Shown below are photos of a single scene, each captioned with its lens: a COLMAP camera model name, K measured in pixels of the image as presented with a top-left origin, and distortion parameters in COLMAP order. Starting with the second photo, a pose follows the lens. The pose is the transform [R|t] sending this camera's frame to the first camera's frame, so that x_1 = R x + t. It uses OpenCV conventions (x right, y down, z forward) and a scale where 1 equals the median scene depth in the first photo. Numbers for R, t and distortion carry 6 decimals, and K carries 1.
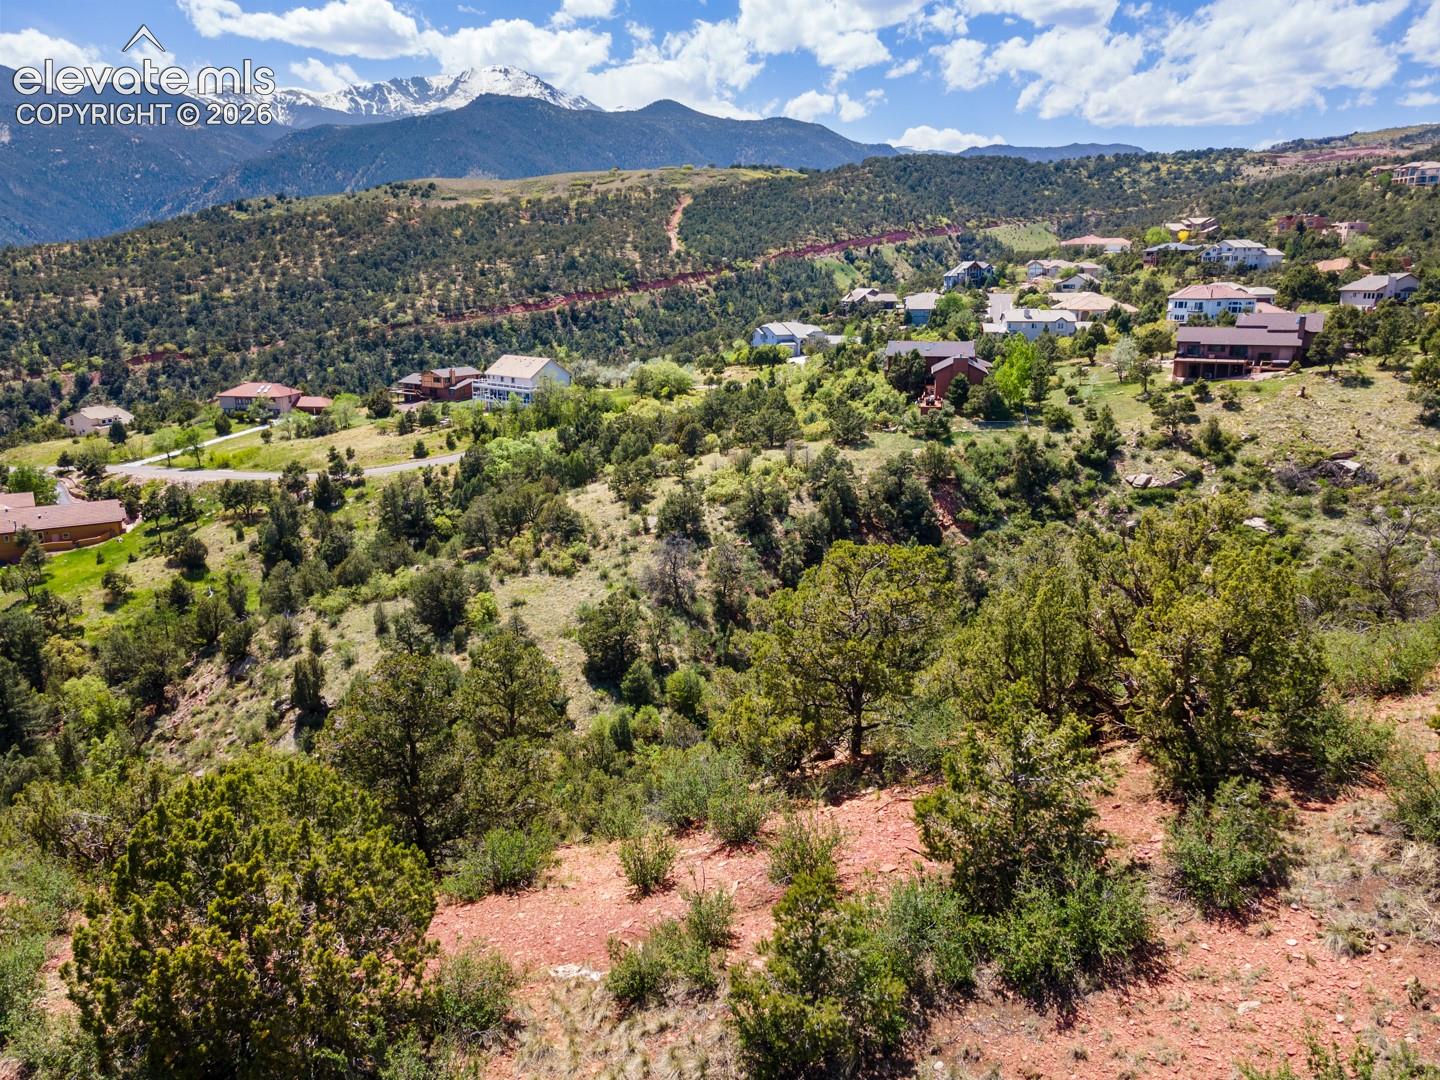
lens RADIAL K [[1035.6, 0, 710.2], [0, 1035.6, 534.3], [0, 0, 1]] dist [0.032520, 0.018580]
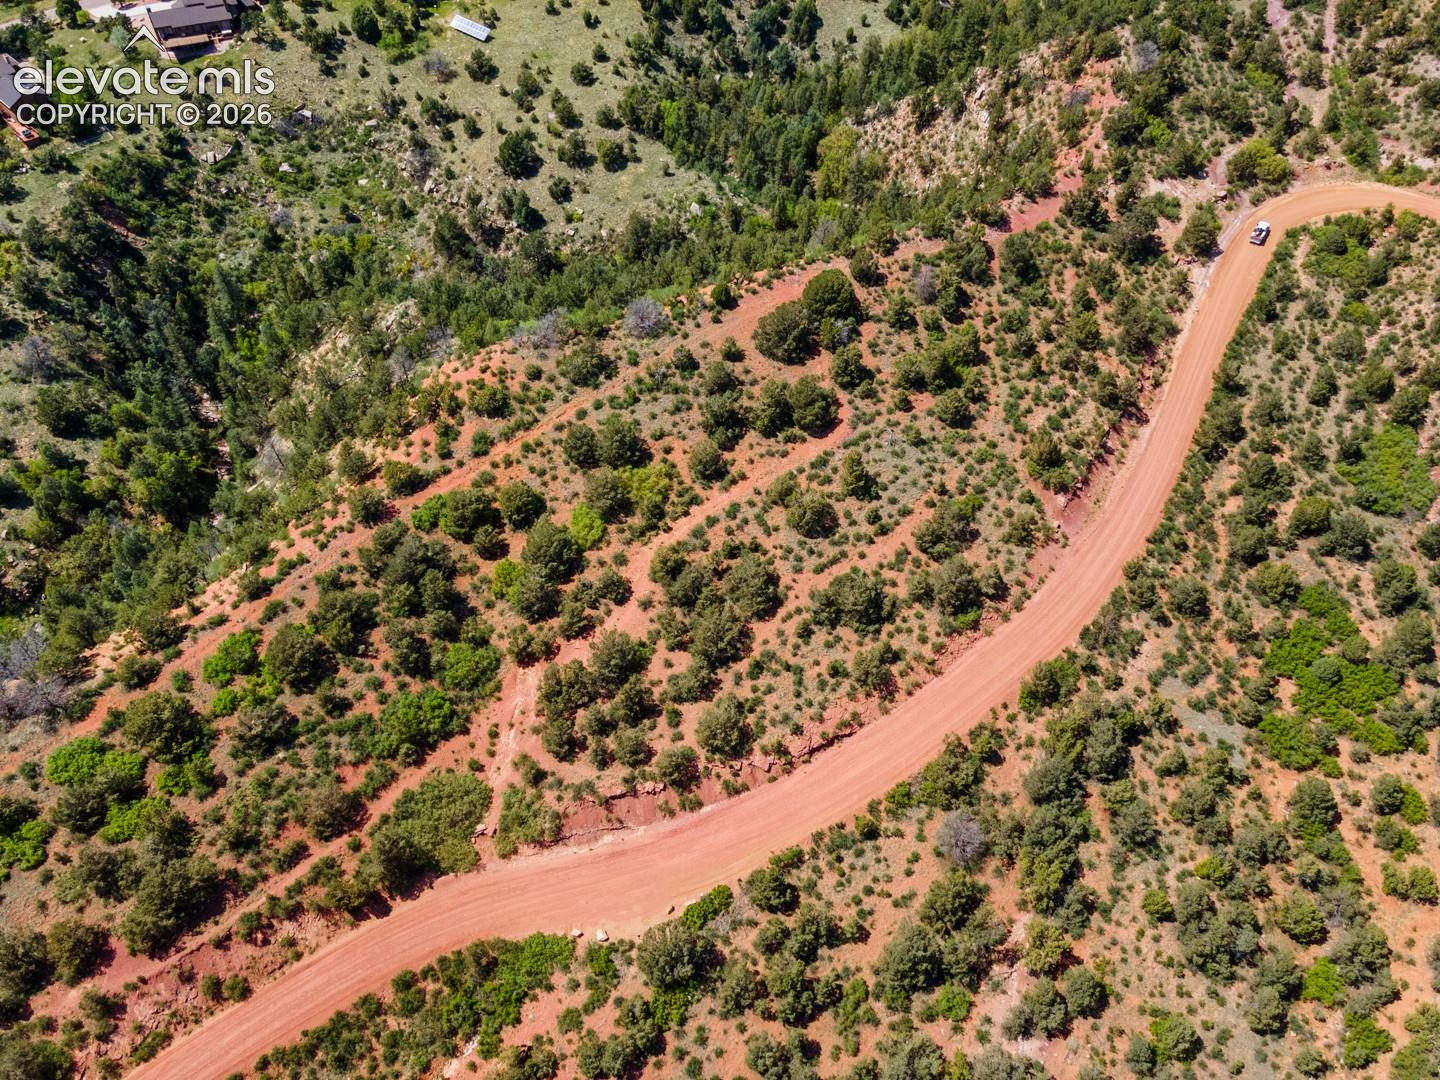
lens RADIAL K [[1035.6, 0, 718.2], [0, 1035.6, 535.2], [0, 0, 1]] dist [0.032520, 0.018580]
pose [[0.545892, -0.613061, 0.571102, -0.455600], [0.200386, 0.757373, 0.621476, -0.457245], [-0.813540, -0.224818, 0.536292, -0.672658]]
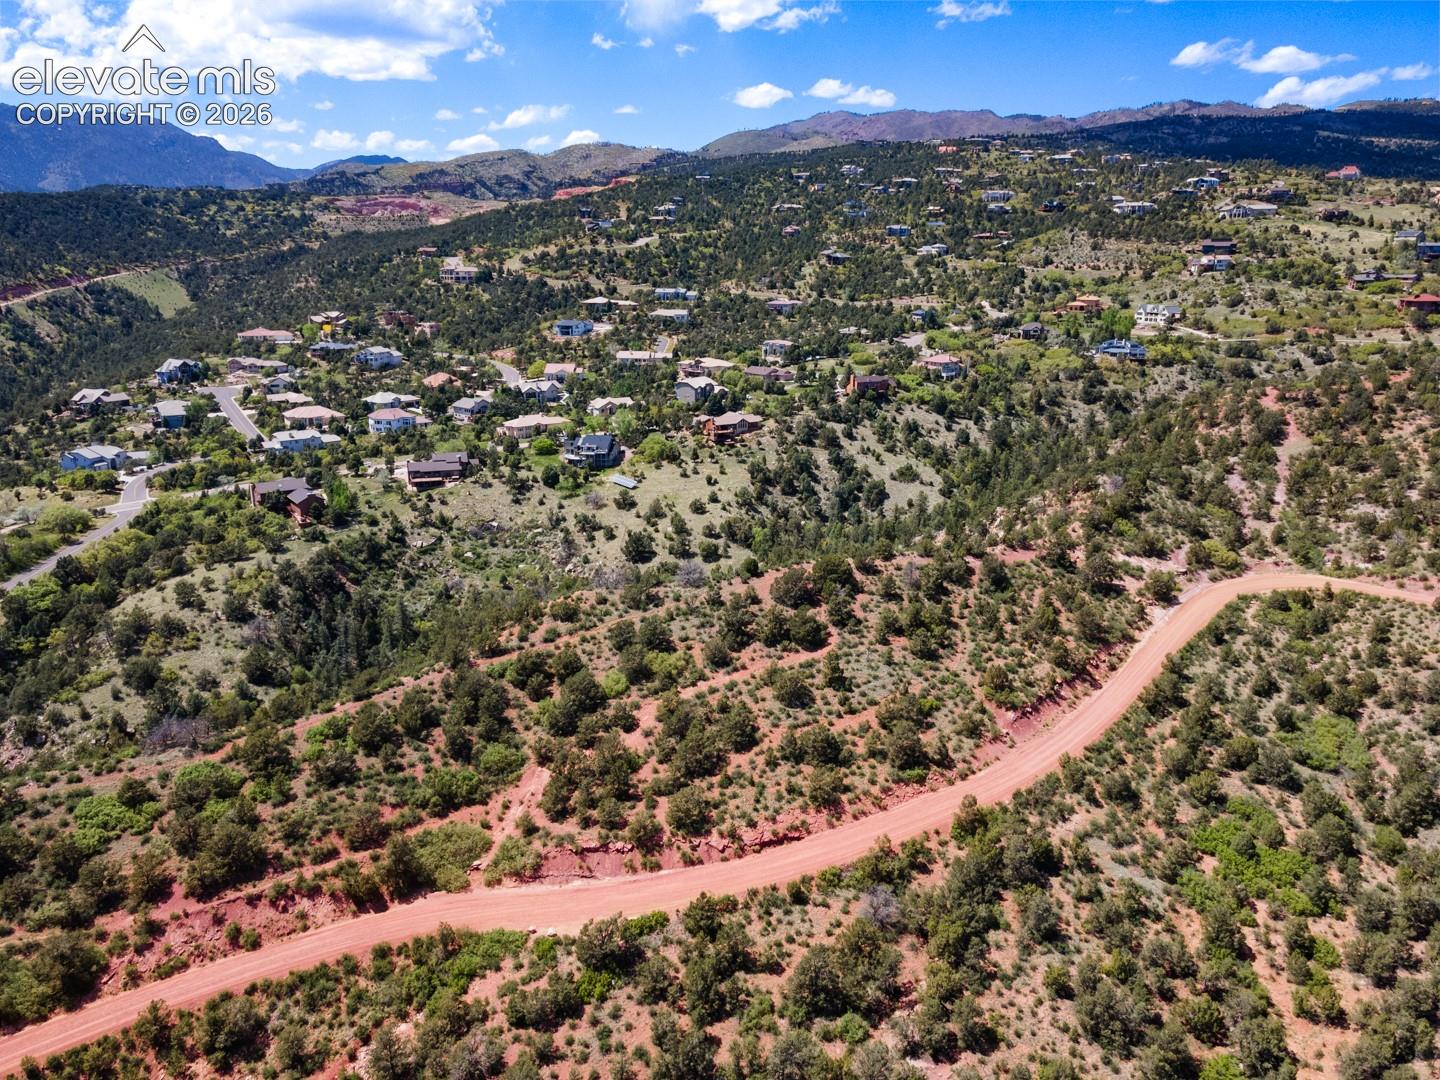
lens RADIAL K [[1035.6, 0, 717.6], [0, 1035.6, 546.4], [0, 0, 1]] dist [0.032520, 0.018580]
pose [[0.678855, -0.196395, 0.707520, -0.717241], [0.174317, 0.979125, 0.104533, -0.162911], [-0.713280, 0.052370, 0.698919, -1.003311]]
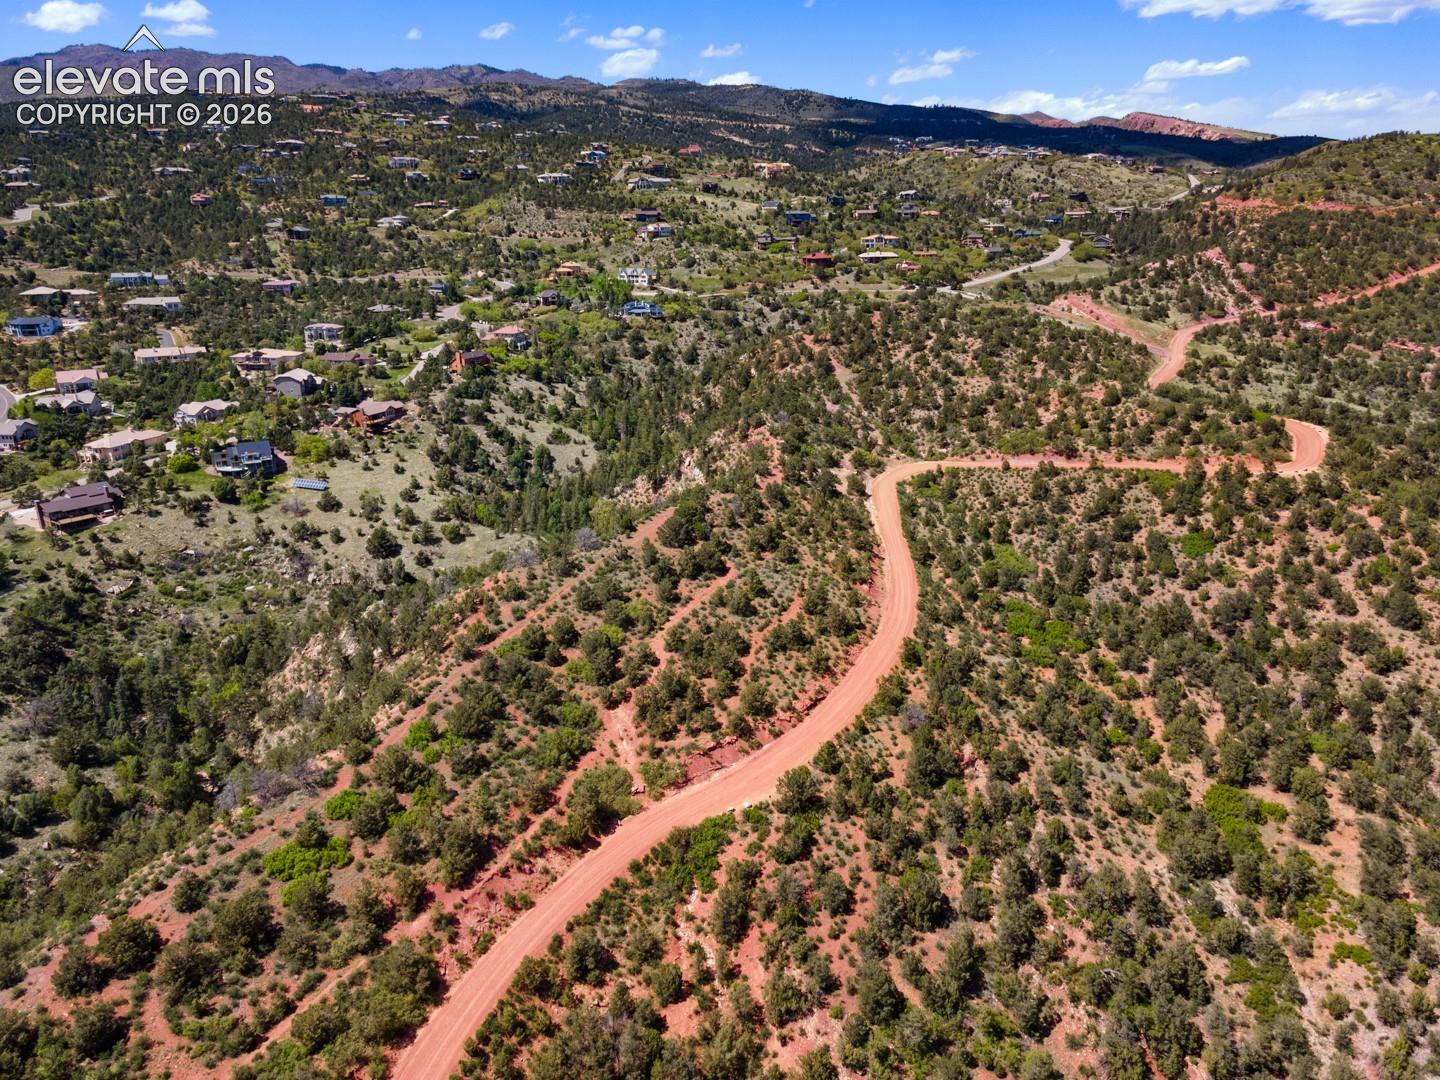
lens RADIAL K [[1035.6, 0, 710.5], [0, 1035.6, 551.5], [0, 0, 1]] dist [0.032520, 0.018580]
pose [[0.138600, -0.316374, 0.938455, -1.251965], [0.260093, 0.925965, 0.273751, -0.360296], [-0.955584, 0.206144, 0.210626, -0.518166]]
